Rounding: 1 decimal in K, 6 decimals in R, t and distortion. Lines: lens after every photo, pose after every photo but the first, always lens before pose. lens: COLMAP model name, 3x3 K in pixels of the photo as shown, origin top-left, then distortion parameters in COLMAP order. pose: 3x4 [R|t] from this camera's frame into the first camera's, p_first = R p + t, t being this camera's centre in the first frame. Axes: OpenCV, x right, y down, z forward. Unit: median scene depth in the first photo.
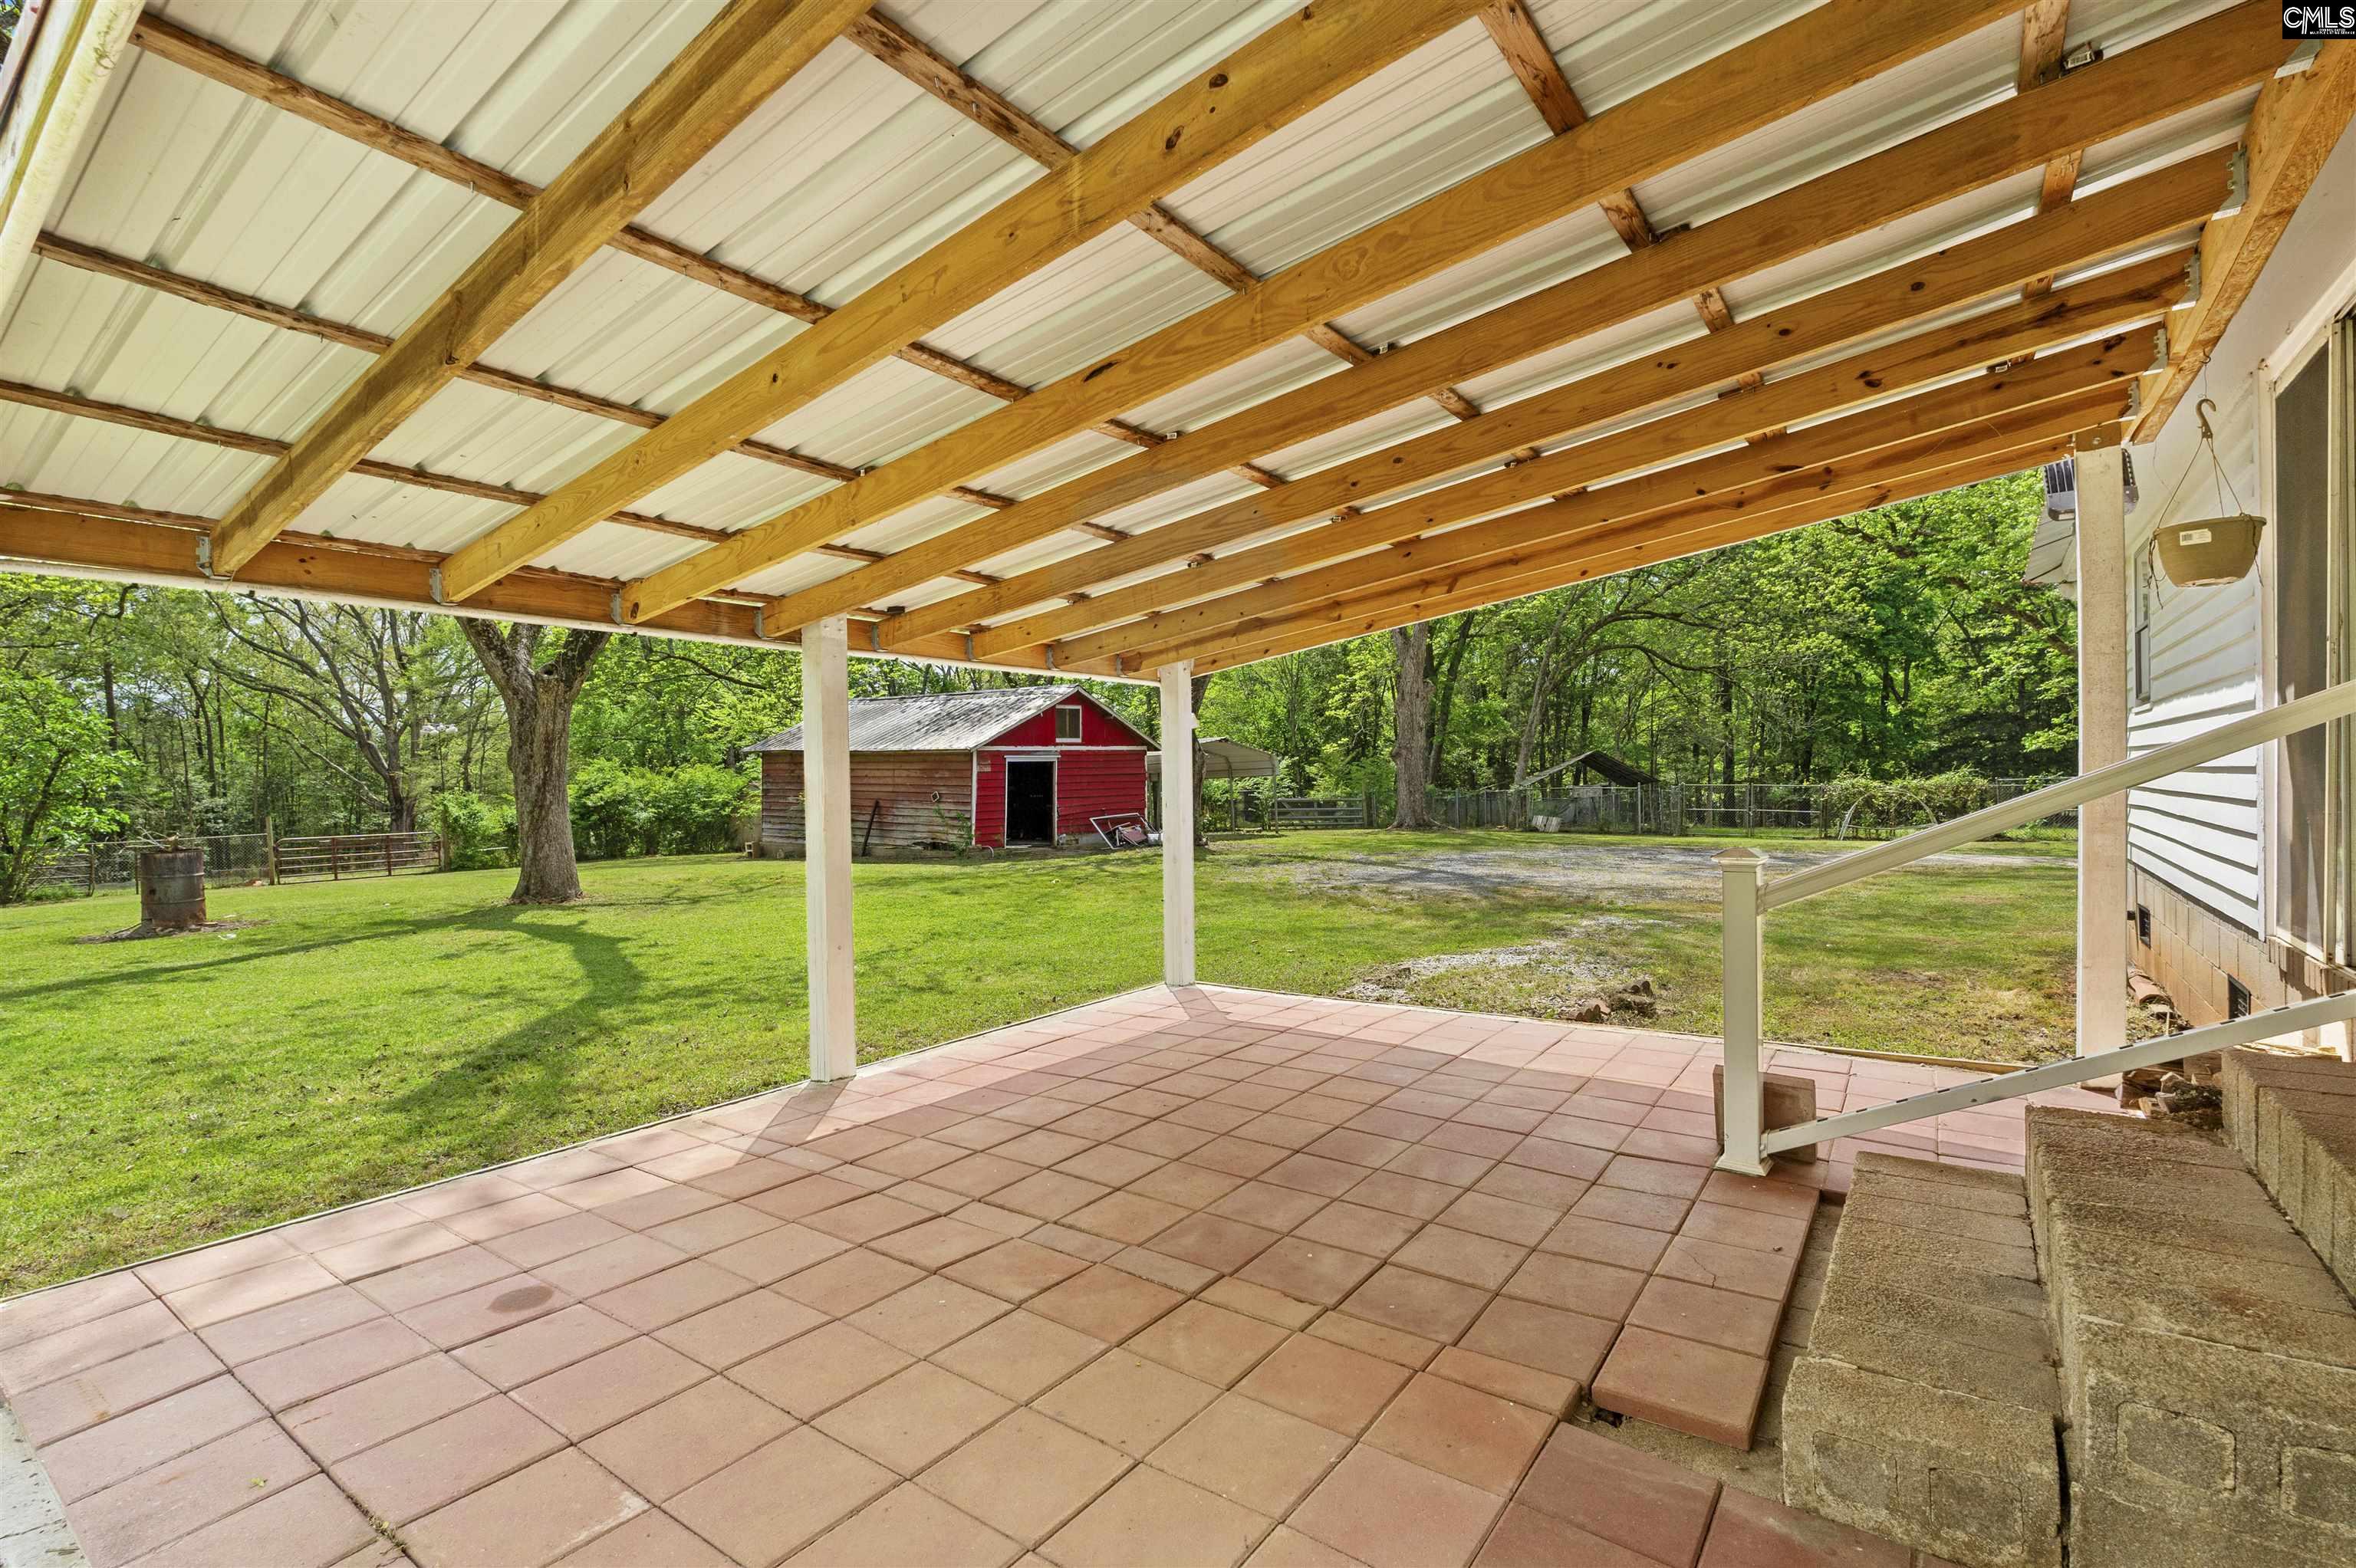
lens RADIAL K [[1085.8, 0, 1182.1], [0, 1085.8, 782.9], [0, 0, 1]] dist [-0.005062, 0.000262]
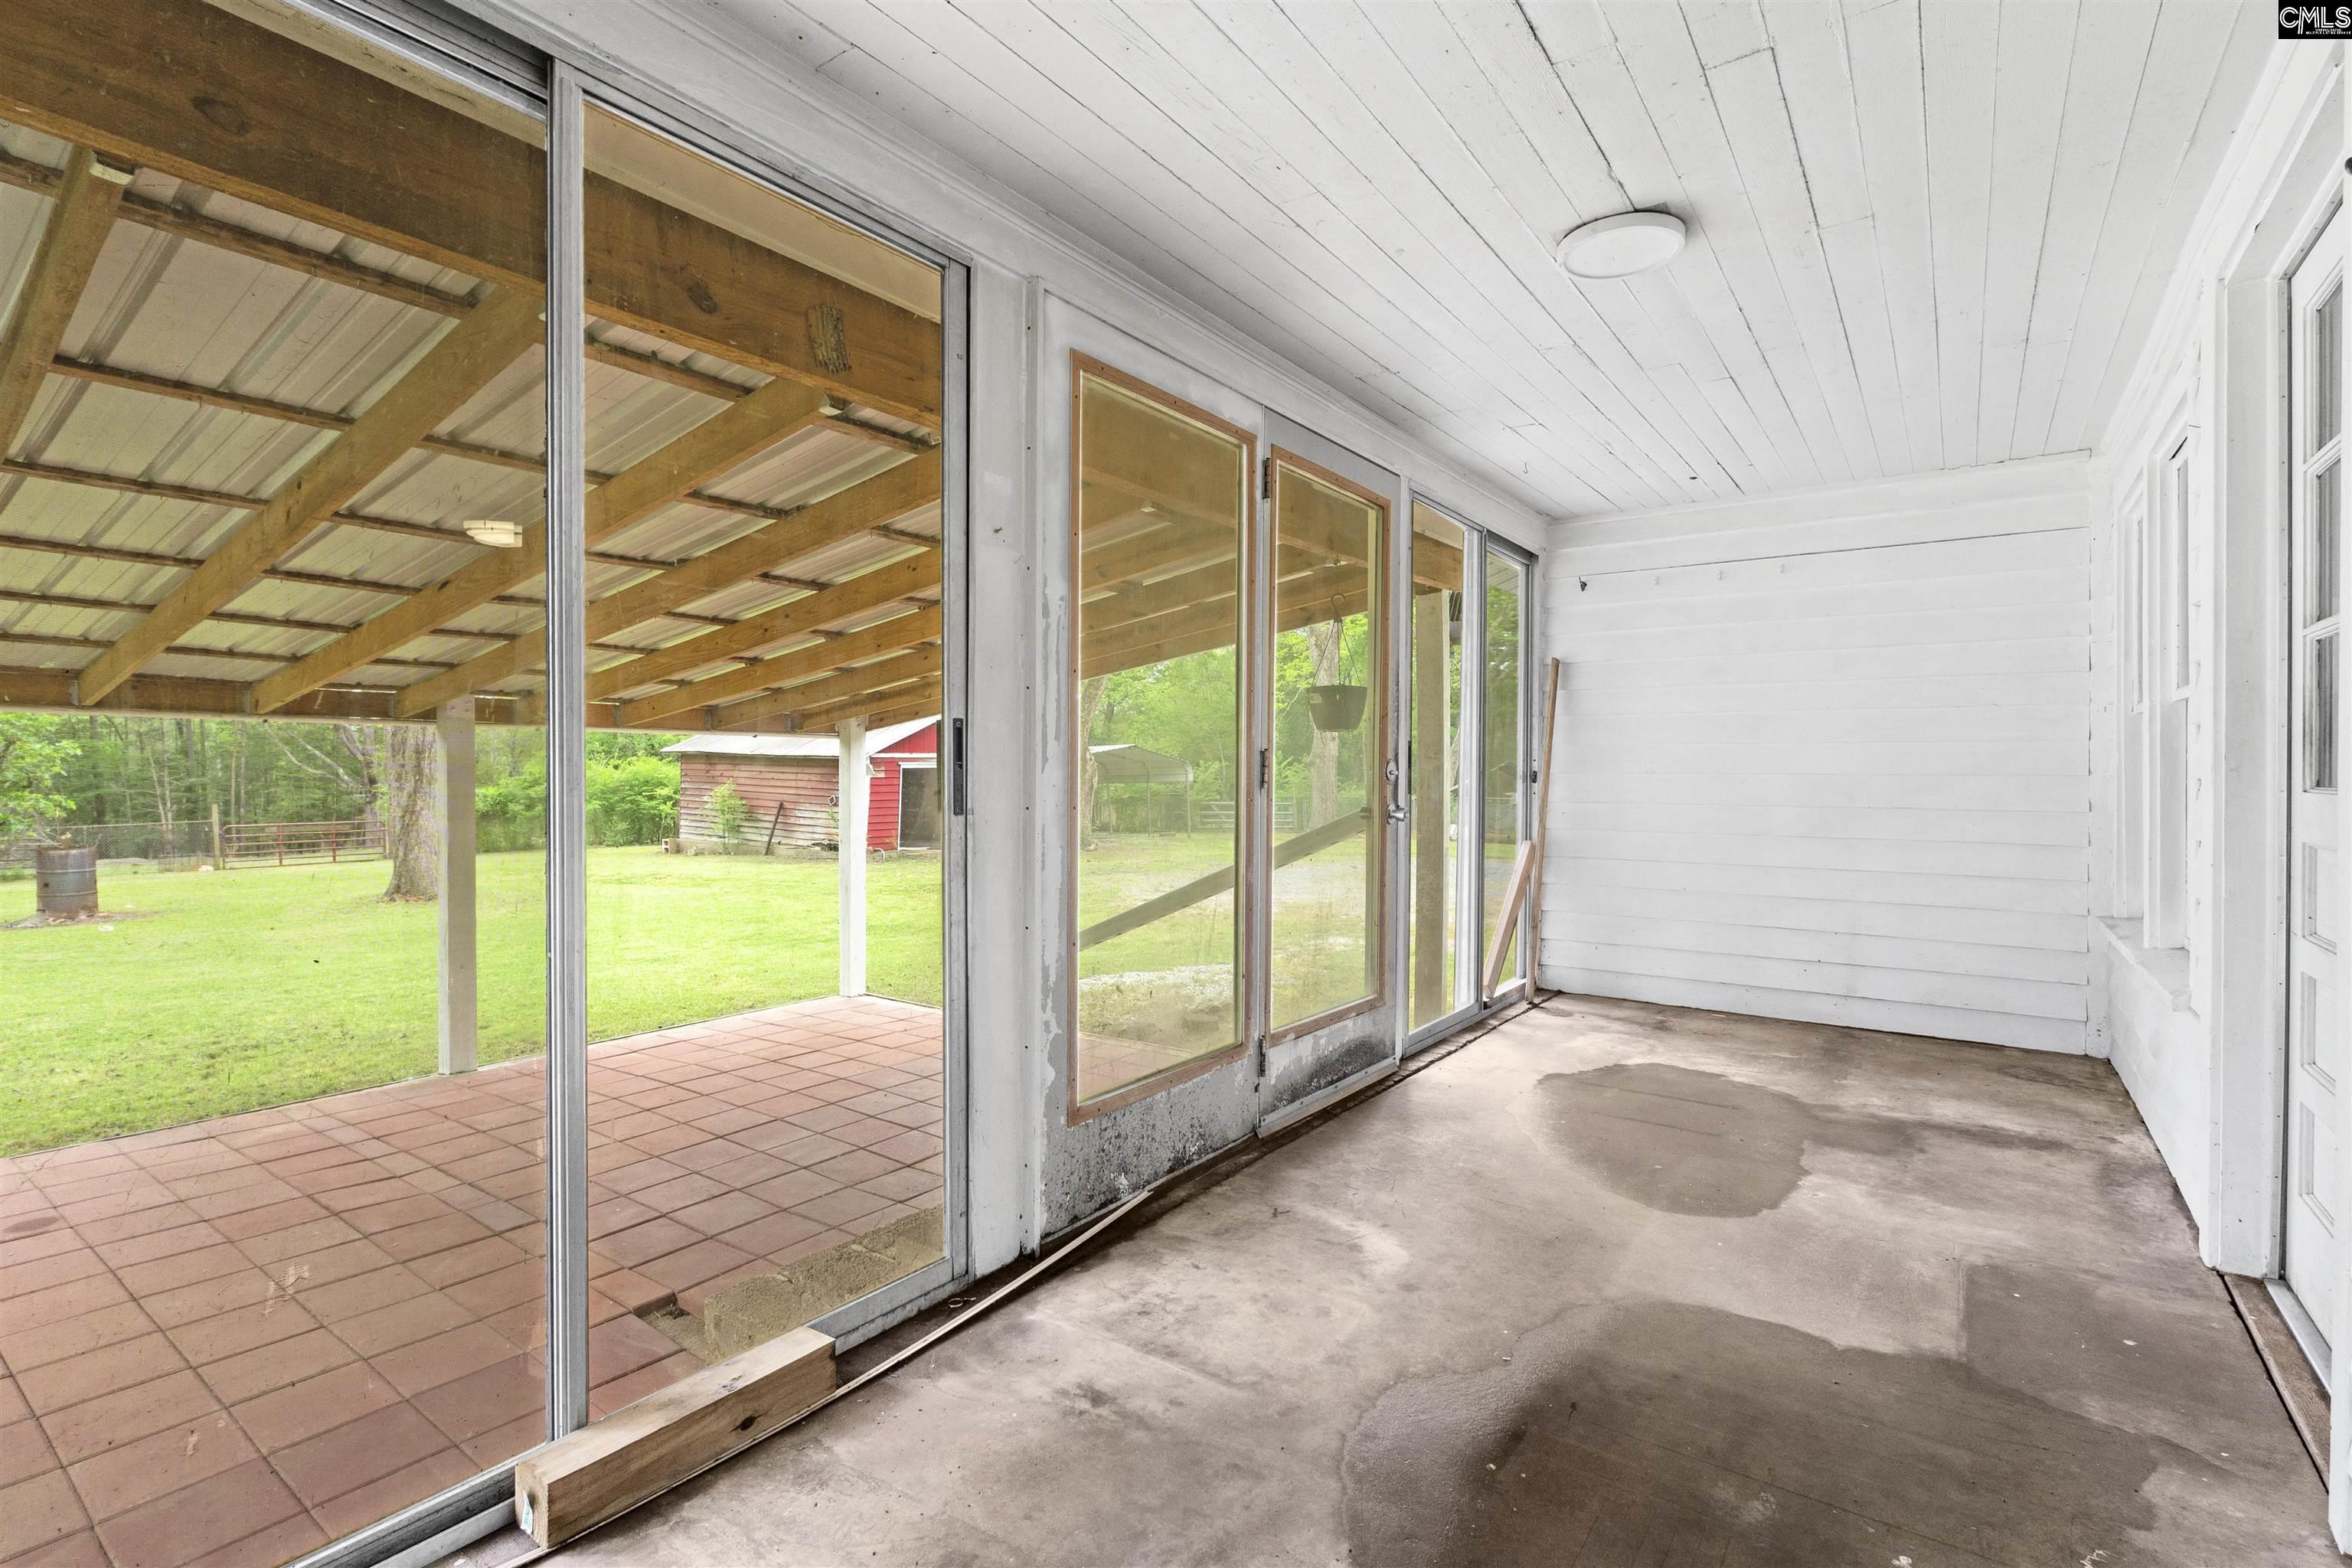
lens RADIAL K [[1084.1, 0, 1166.9], [0, 1084.1, 784.6], [0, 0, 1]] dist [-0.005062, 0.000262]
pose [[0.999806, 0.018956, -0.005393, 0.551624], [-0.018913, 0.999790, 0.007920, -0.091244], [0.005542, -0.007816, 0.999954, -0.258801]]
